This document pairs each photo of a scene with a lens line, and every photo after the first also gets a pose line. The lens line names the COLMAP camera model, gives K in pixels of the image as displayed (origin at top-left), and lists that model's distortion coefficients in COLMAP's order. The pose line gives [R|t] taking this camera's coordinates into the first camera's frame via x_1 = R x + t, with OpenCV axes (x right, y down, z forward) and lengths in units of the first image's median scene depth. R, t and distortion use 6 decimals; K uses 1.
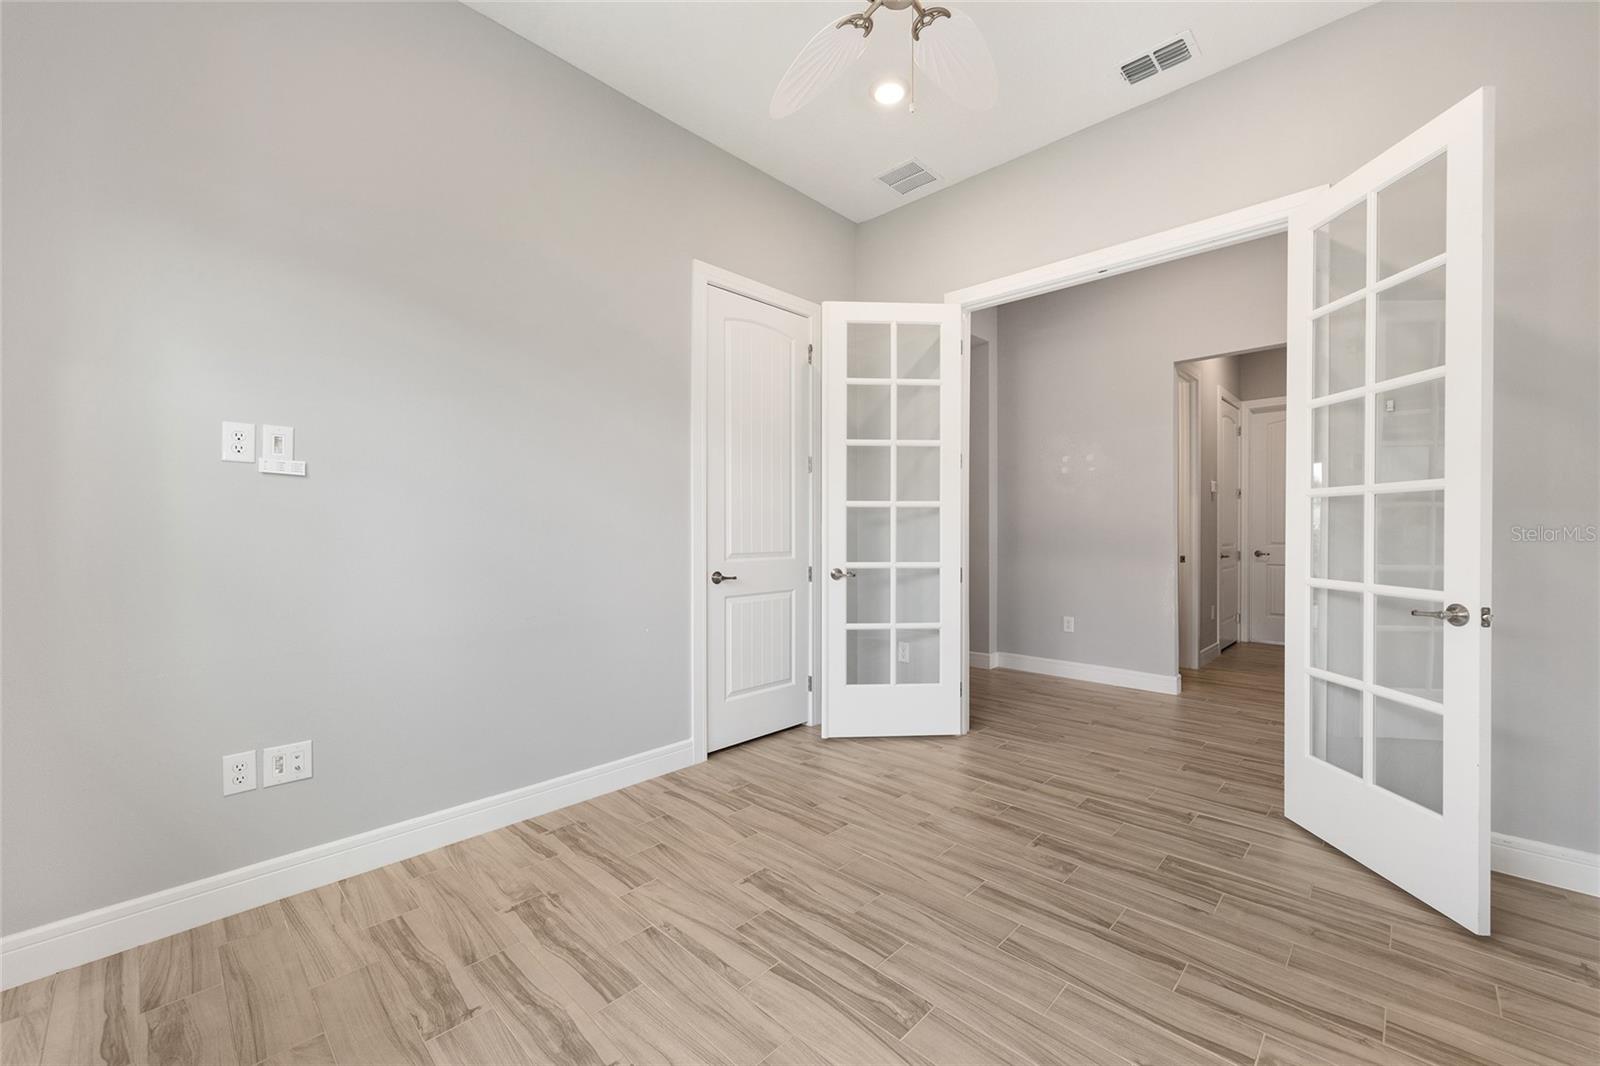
lens RADIAL K [[647.8, 0, 801.7], [0, 647.8, 531.3], [0, 0, 1]] dist [-0.000976, 0.000246]
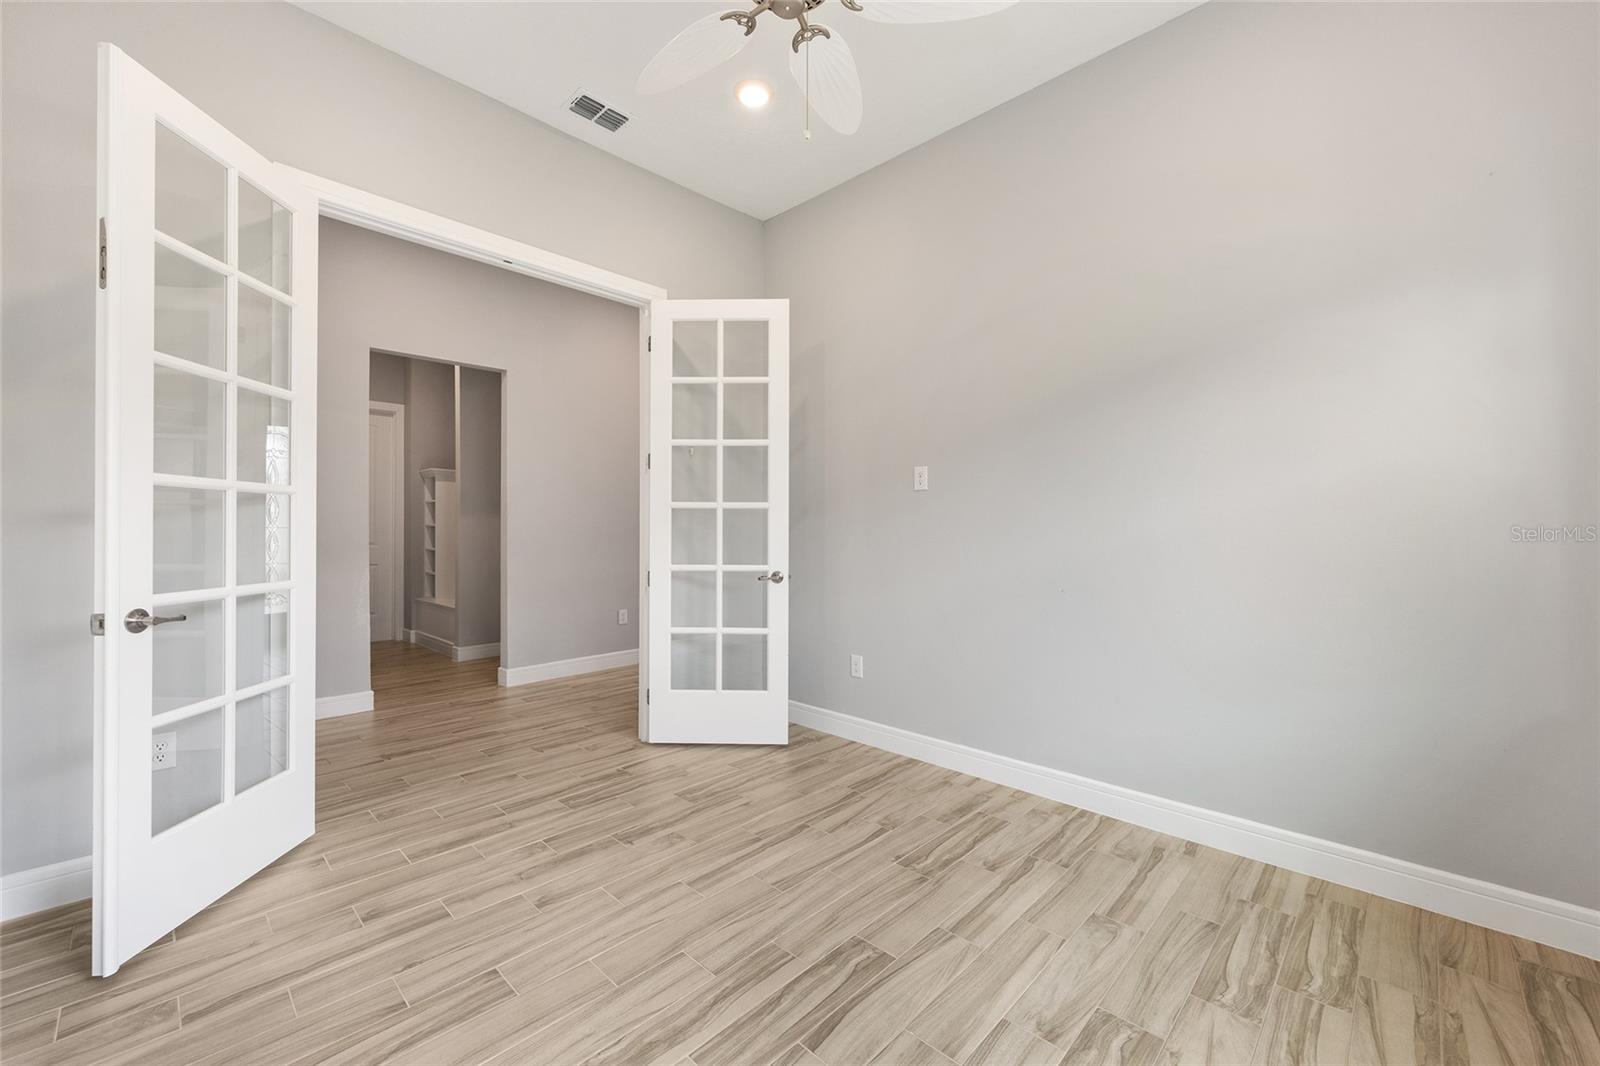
lens RADIAL K [[647.8, 0, 801.7], [0, 647.8, 532.2], [0, 0, 1]] dist [-0.000976, 0.000246]
pose [[-0.013564, -0.001865, 0.999906, -0.615450], [0.000654, 0.999998, 0.001874, -0.002010], [-0.999908, 0.000679, -0.013563, 0.705844]]
